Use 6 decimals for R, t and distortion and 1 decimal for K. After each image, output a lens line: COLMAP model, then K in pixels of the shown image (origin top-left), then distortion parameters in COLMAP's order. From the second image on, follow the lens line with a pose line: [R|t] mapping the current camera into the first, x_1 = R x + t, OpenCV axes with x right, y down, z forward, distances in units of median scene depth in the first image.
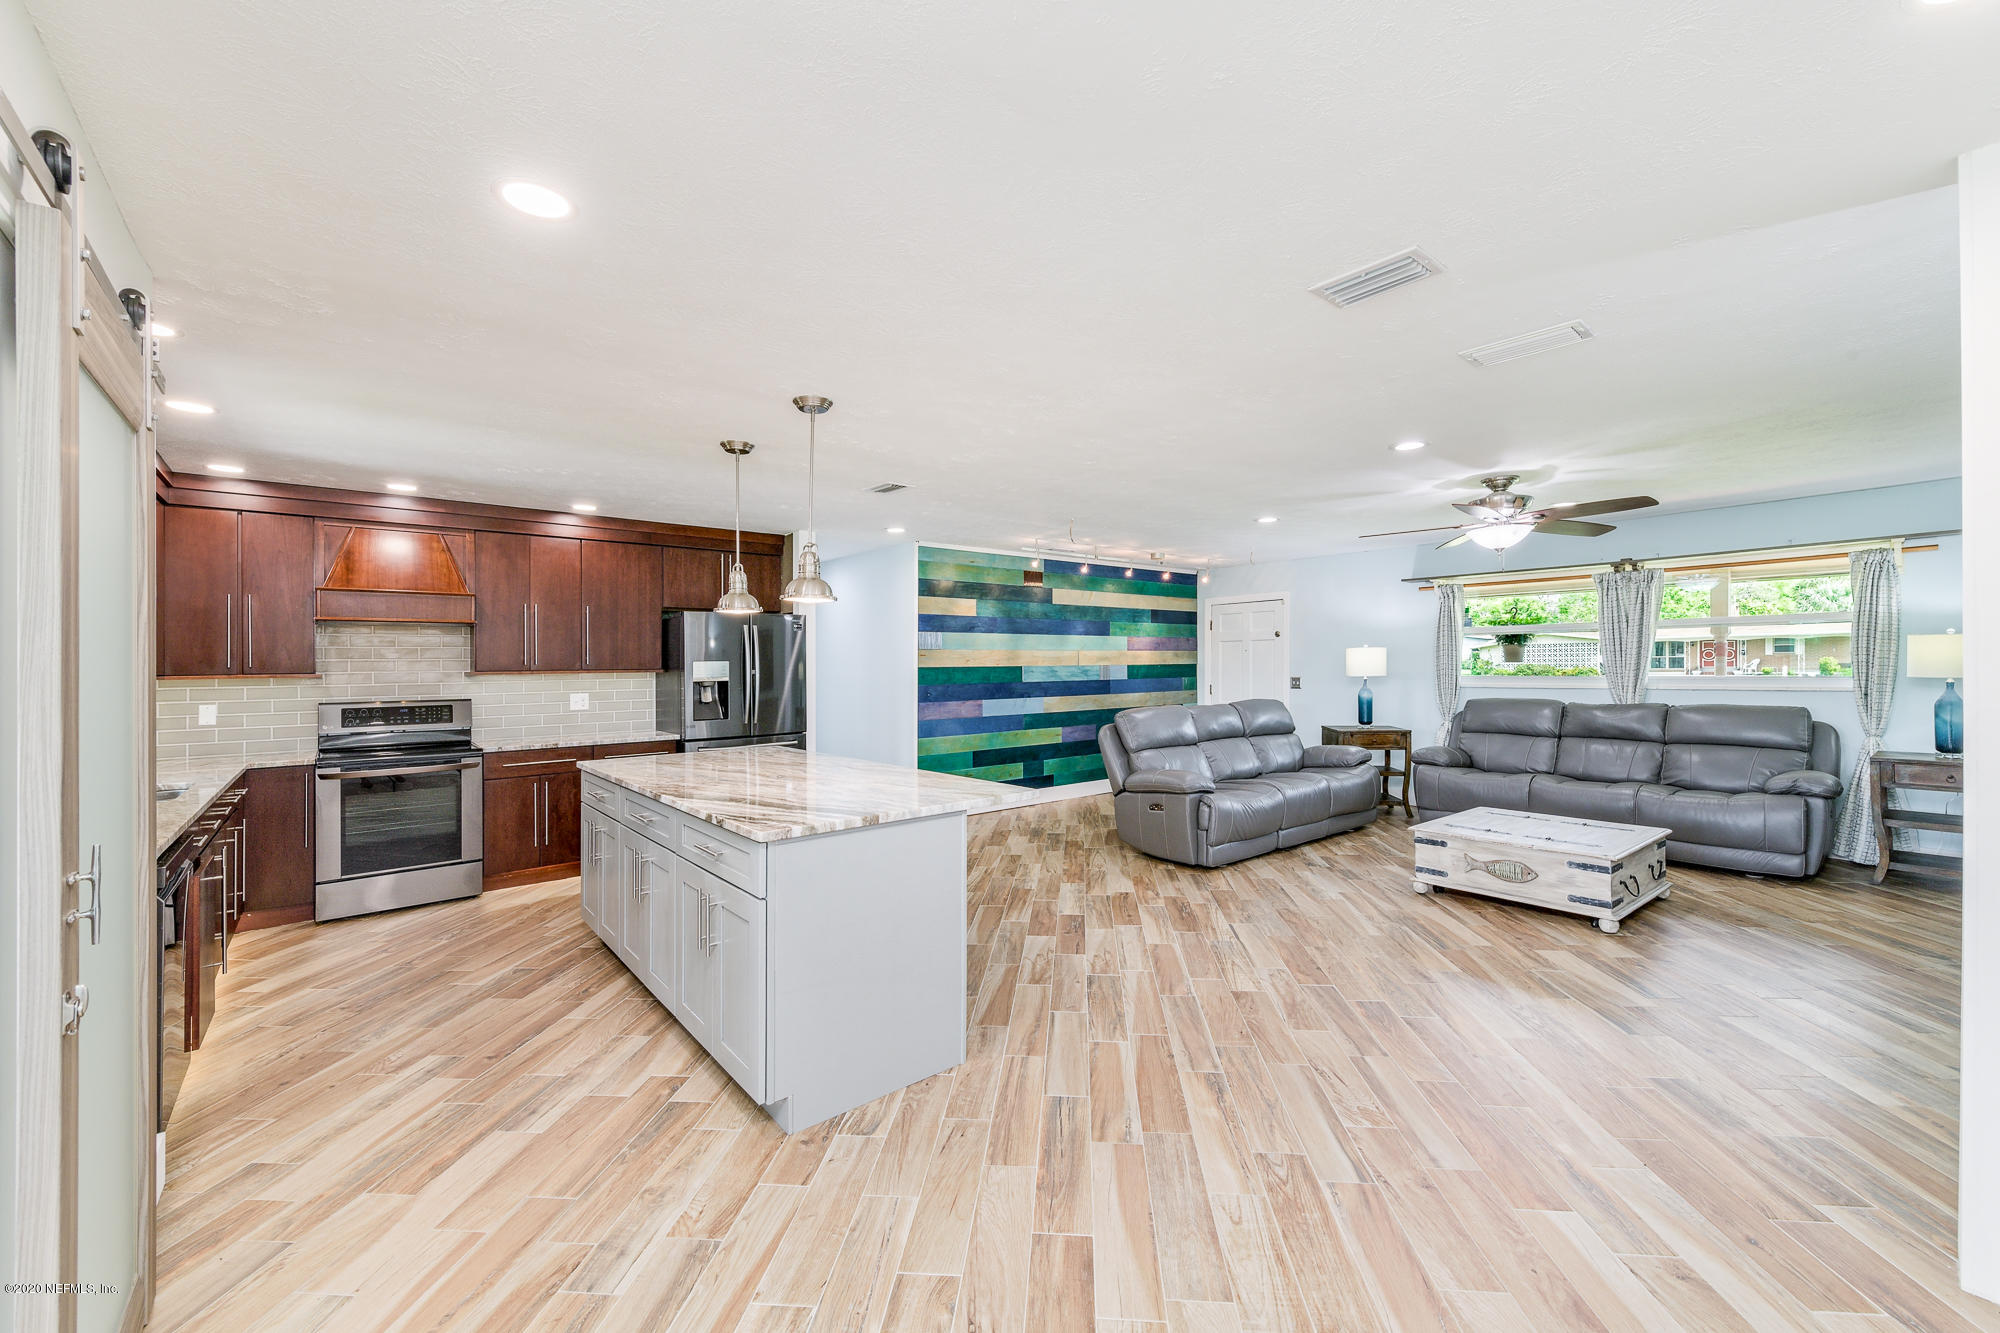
lens RADIAL K [[776.5, 0, 1010.9], [0, 776.5, 669.1], [0, 0, 1]] dist [0.006530, -0.000917]
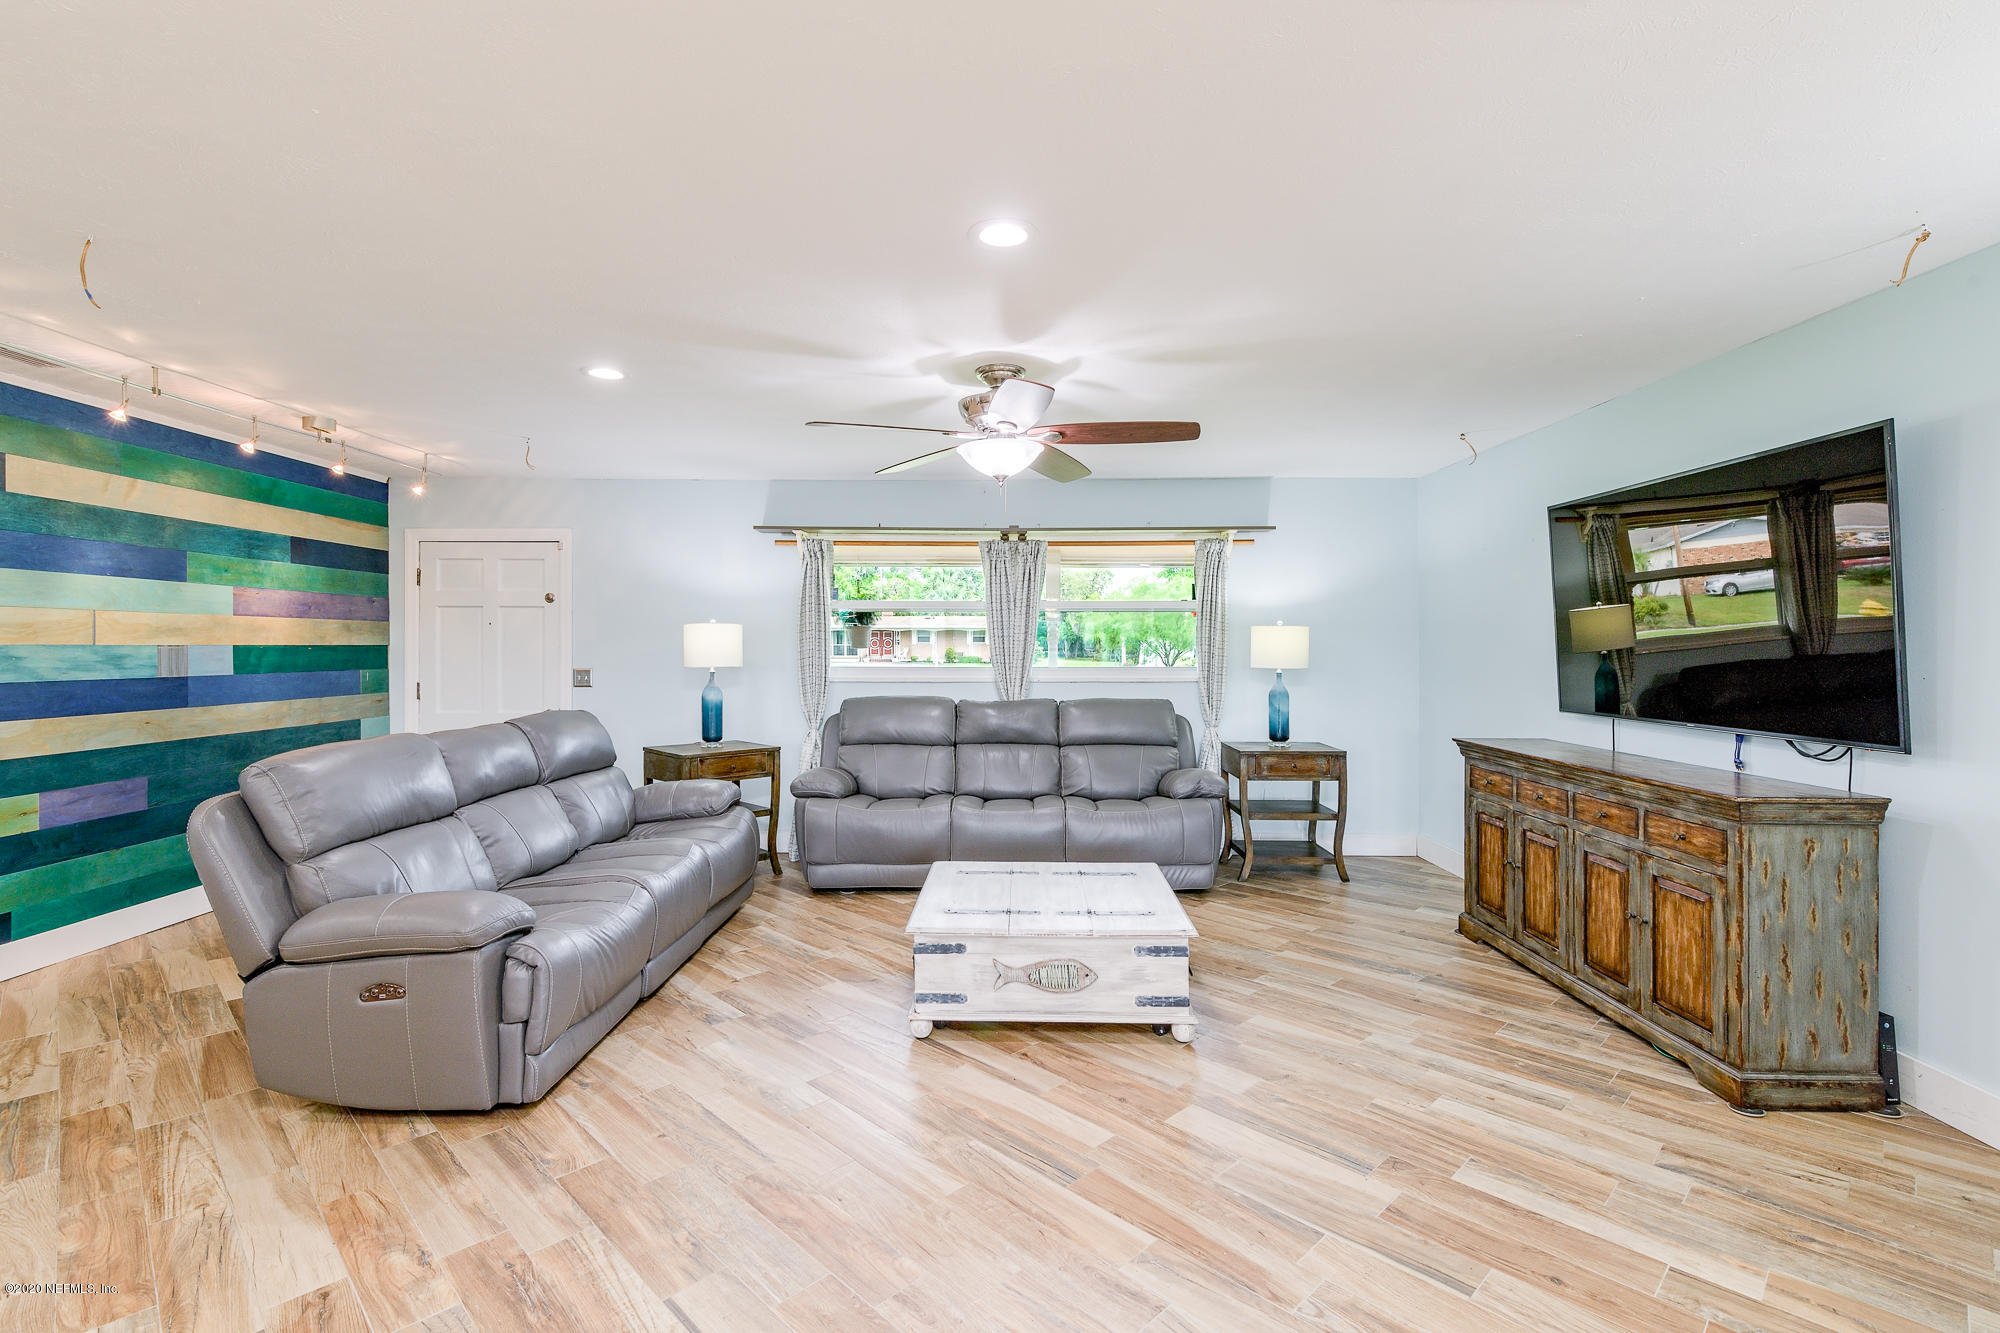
lens RADIAL K [[938.5, 0, 1002.4], [0, 938.5, 665.4], [0, 0, 1]] dist [0.015103, -0.002296]
pose [[0.648219, -0.002947, 0.761448, 0.016660], [-0.006193, 0.999939, 0.009142, -0.001489], [-0.761428, -0.010641, 0.648162, 0.369674]]
